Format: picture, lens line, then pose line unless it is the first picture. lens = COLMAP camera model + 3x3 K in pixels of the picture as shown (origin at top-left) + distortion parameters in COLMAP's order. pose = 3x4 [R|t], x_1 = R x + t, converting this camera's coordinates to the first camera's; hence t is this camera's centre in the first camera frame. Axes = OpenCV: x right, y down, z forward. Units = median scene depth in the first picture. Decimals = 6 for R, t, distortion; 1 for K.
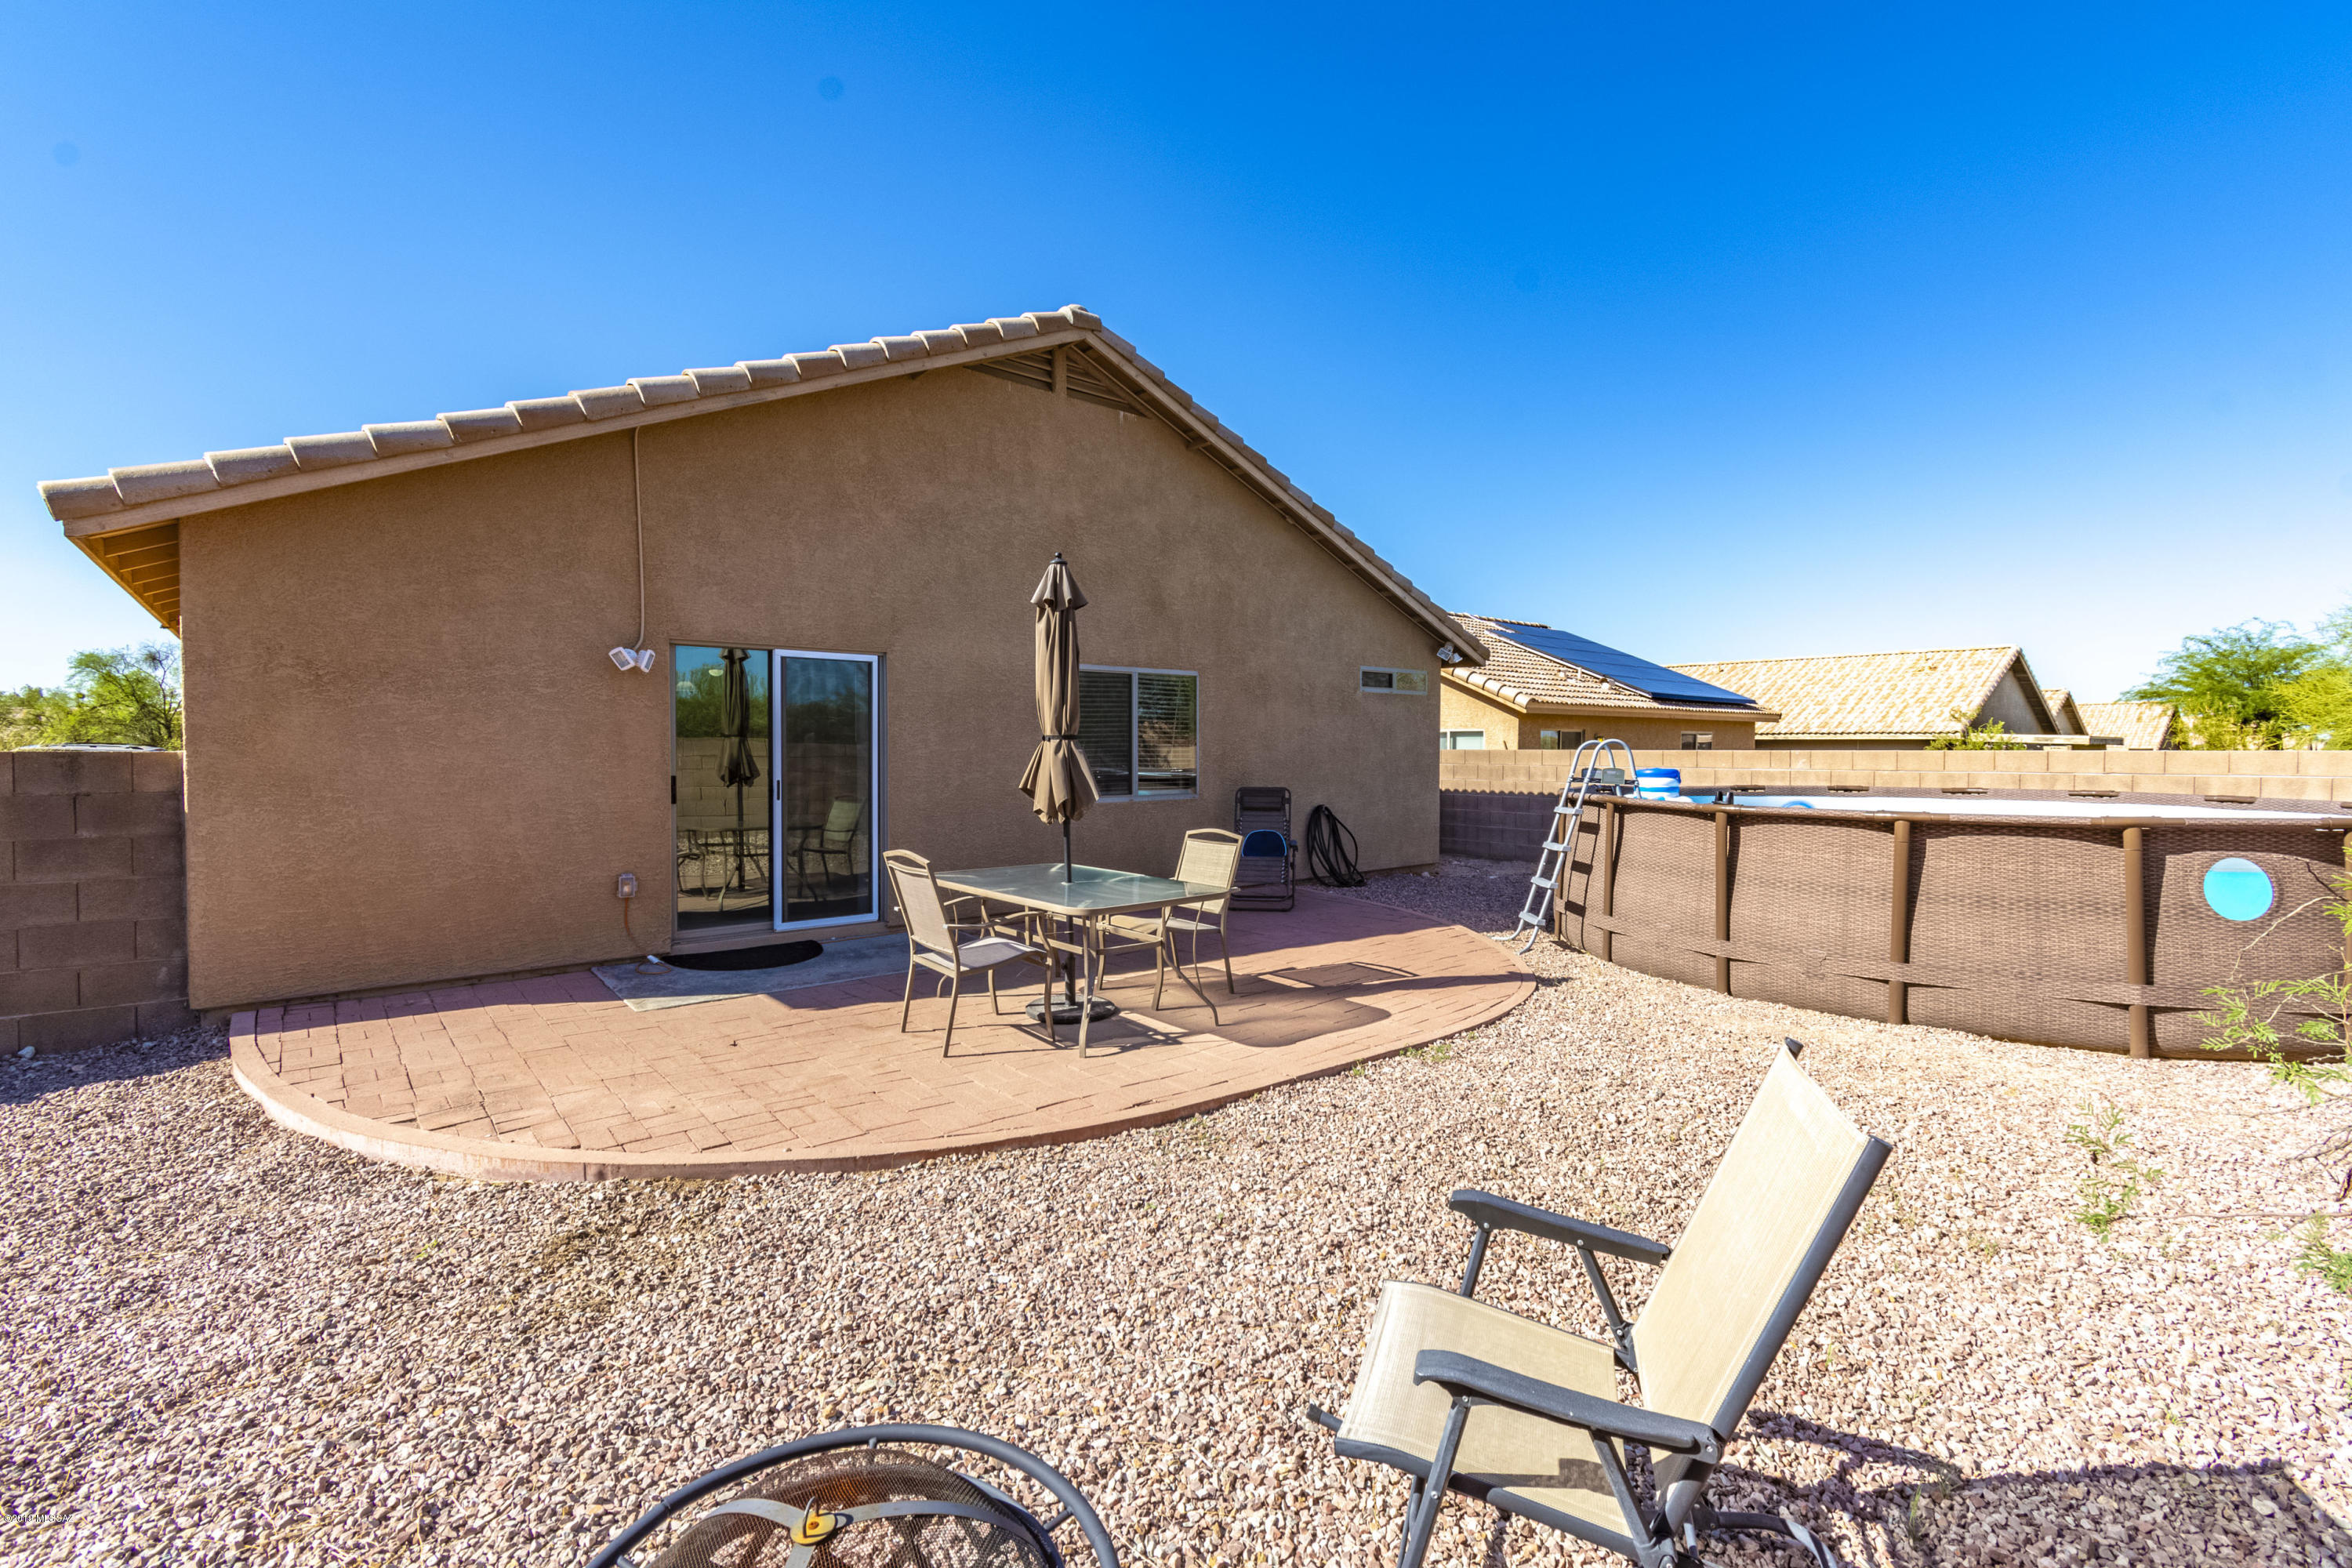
lens RADIAL K [[1040.1, 0, 1180.9], [0, 1040.1, 774.9], [0, 0, 1]] dist [0.004478, -0.001574]
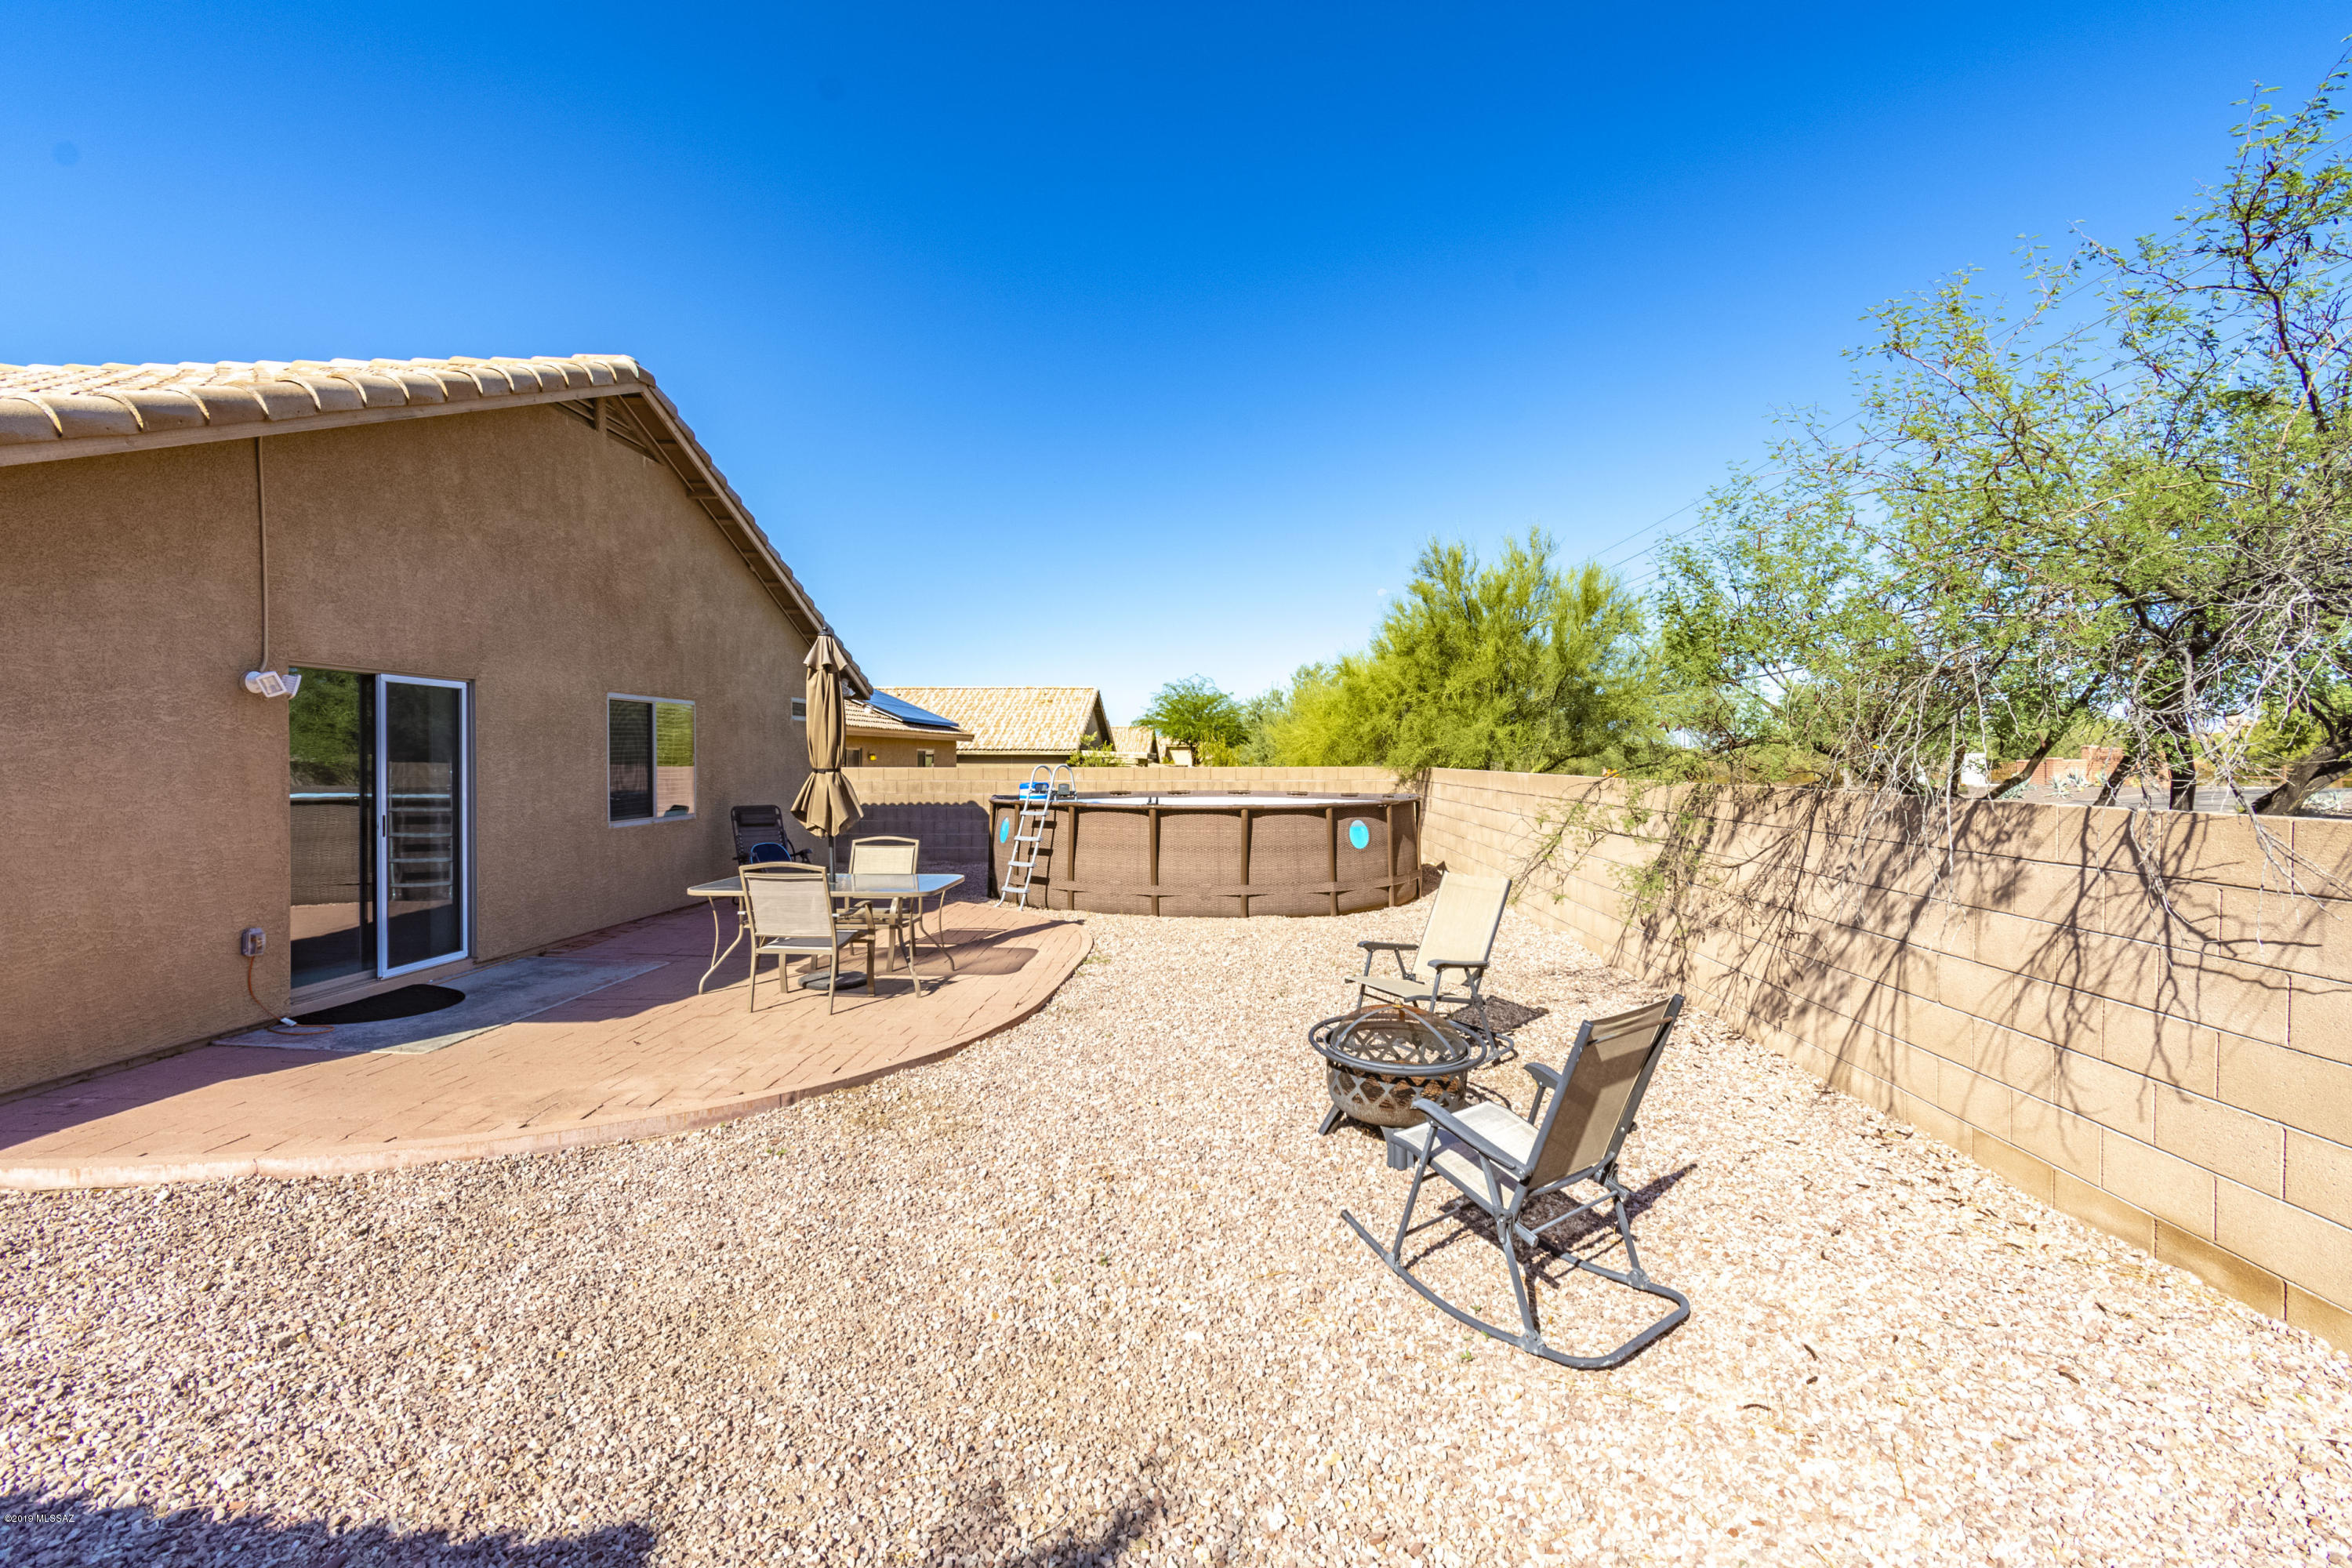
lens RADIAL K [[1040.1, 0, 1188.2], [0, 1040.1, 782.1], [0, 0, 1]] dist [0.004478, -0.001574]
pose [[0.676753, -0.019277, 0.735958, -0.618611], [0.020531, 0.999763, 0.007308, -0.017408], [-0.735924, 0.010164, 0.676988, -0.164111]]
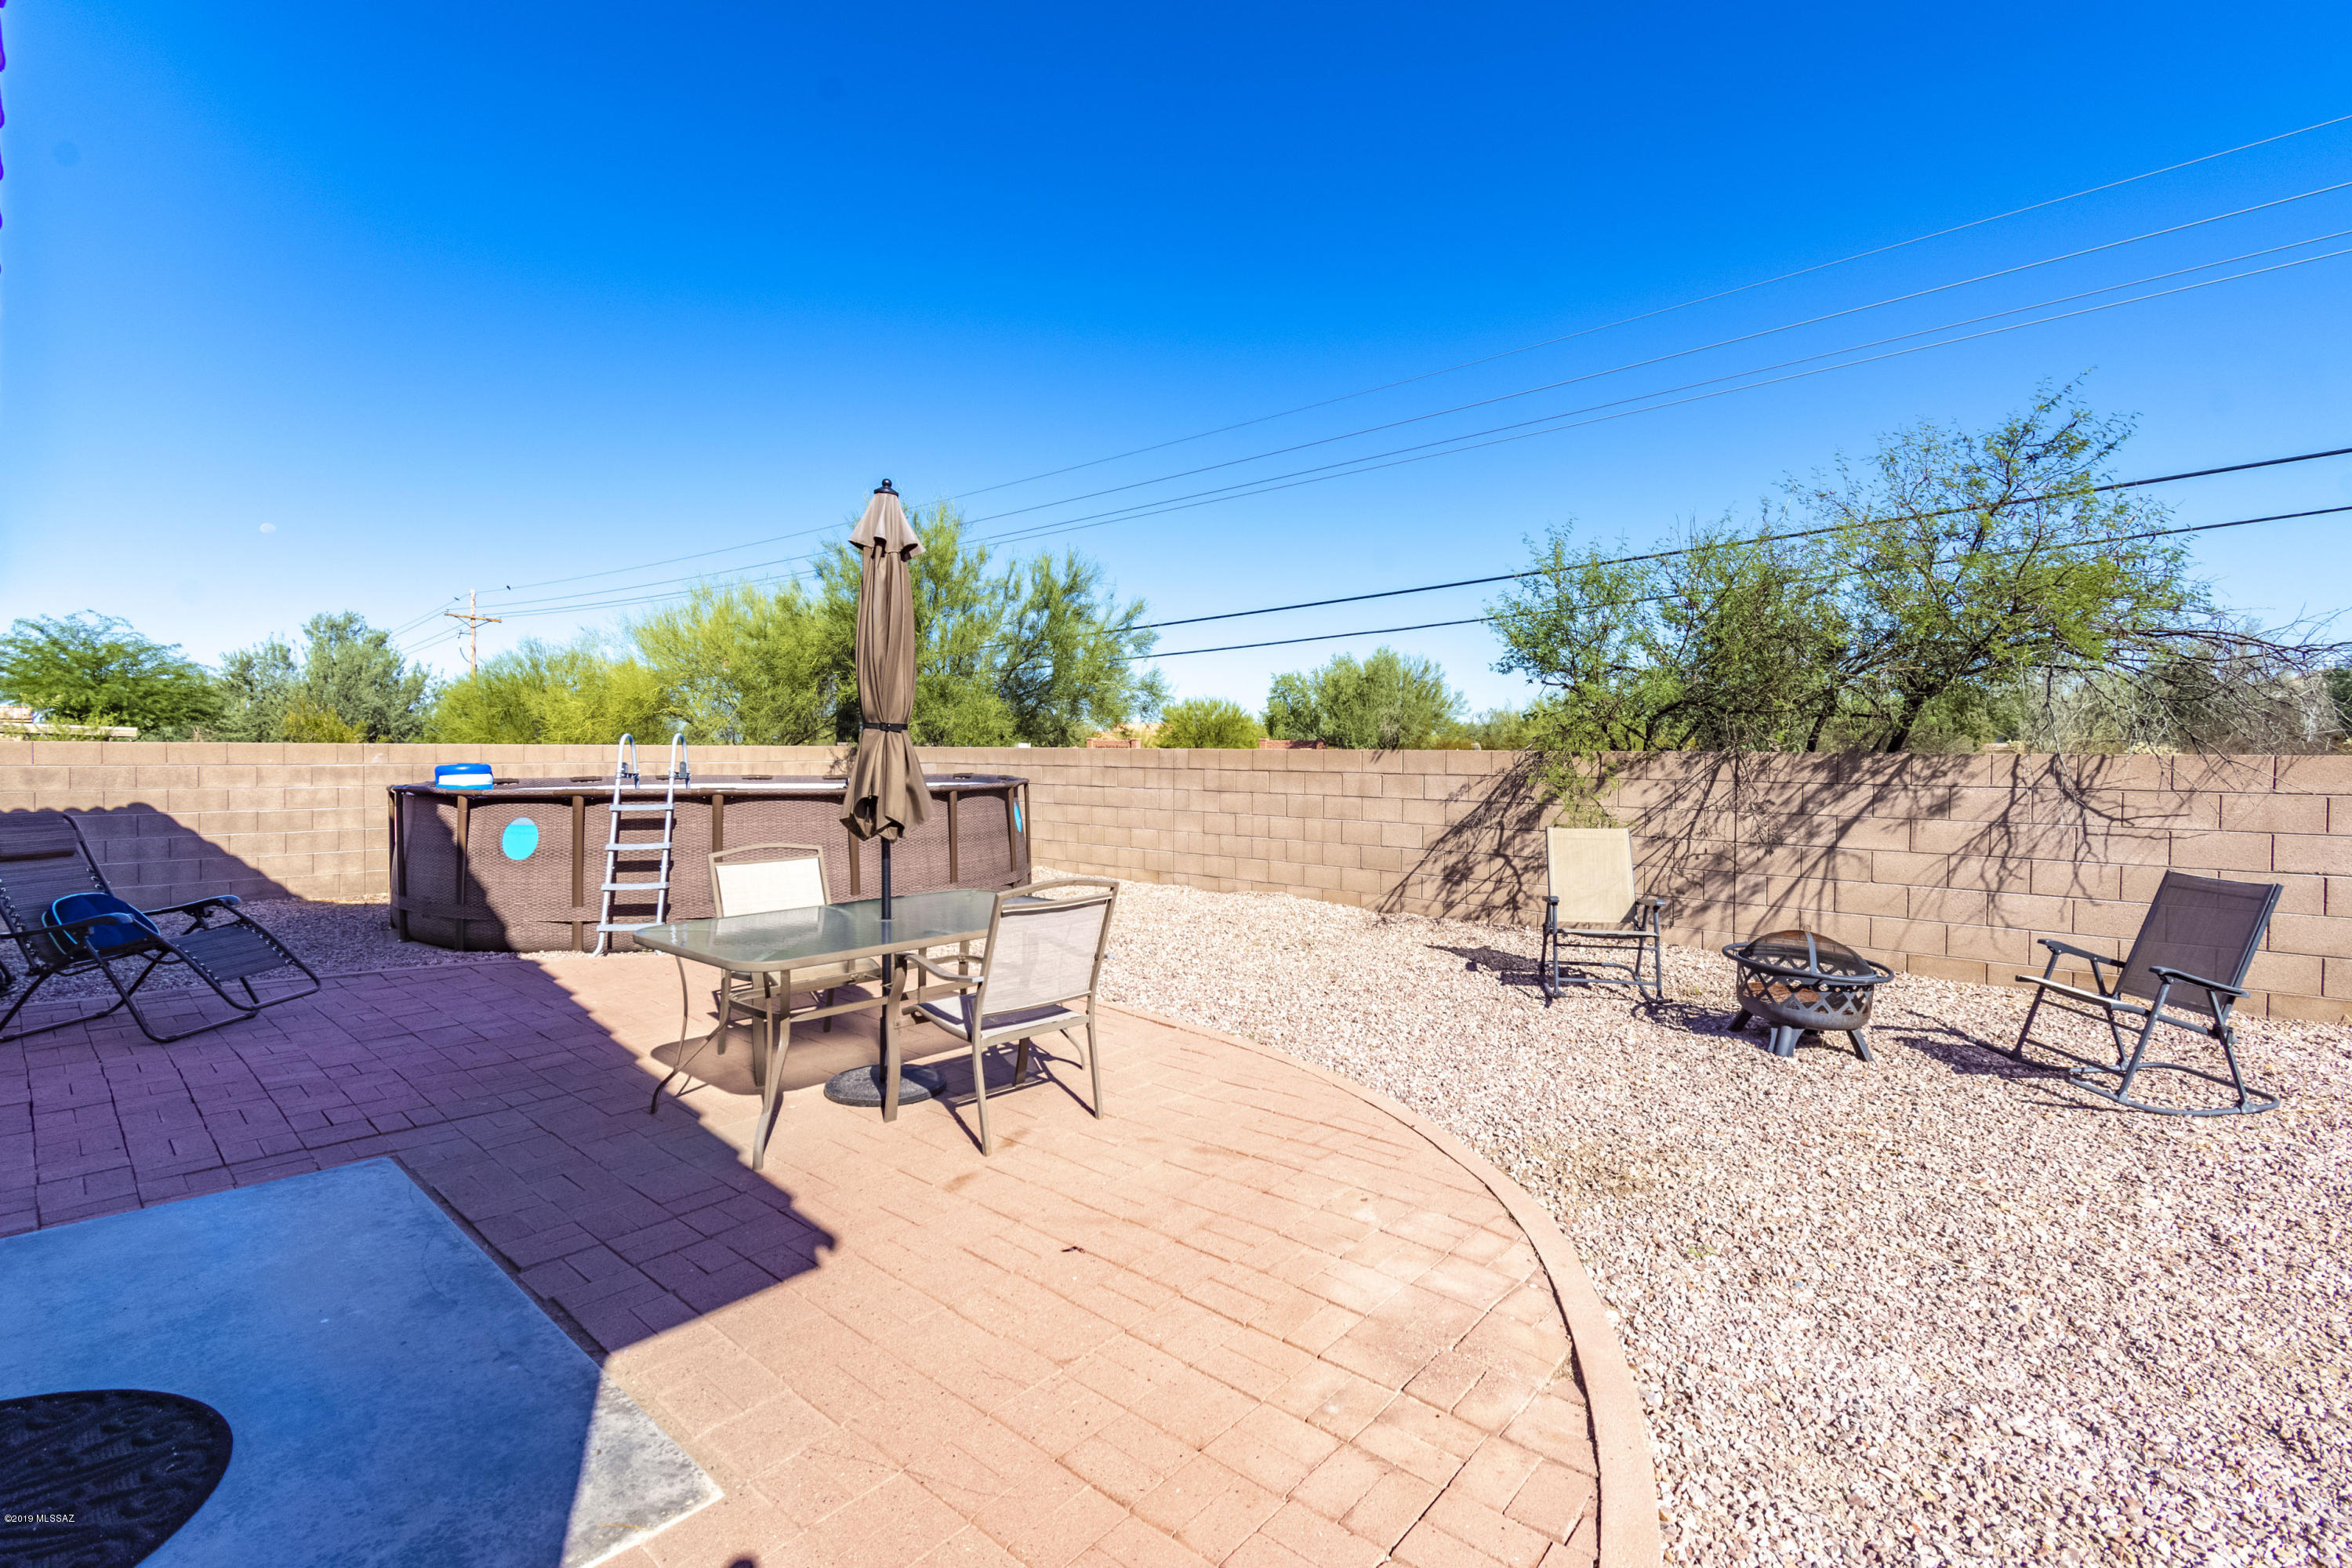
lens RADIAL K [[1040.1, 0, 1198.8], [0, 1040.1, 773.3], [0, 0, 1]] dist [0.004478, -0.001574]
pose [[-0.170171, -0.023540, 0.985133, -0.722578], [0.018720, 0.999457, 0.027116, -0.013353], [-0.985237, 0.023056, -0.169638, 0.738082]]
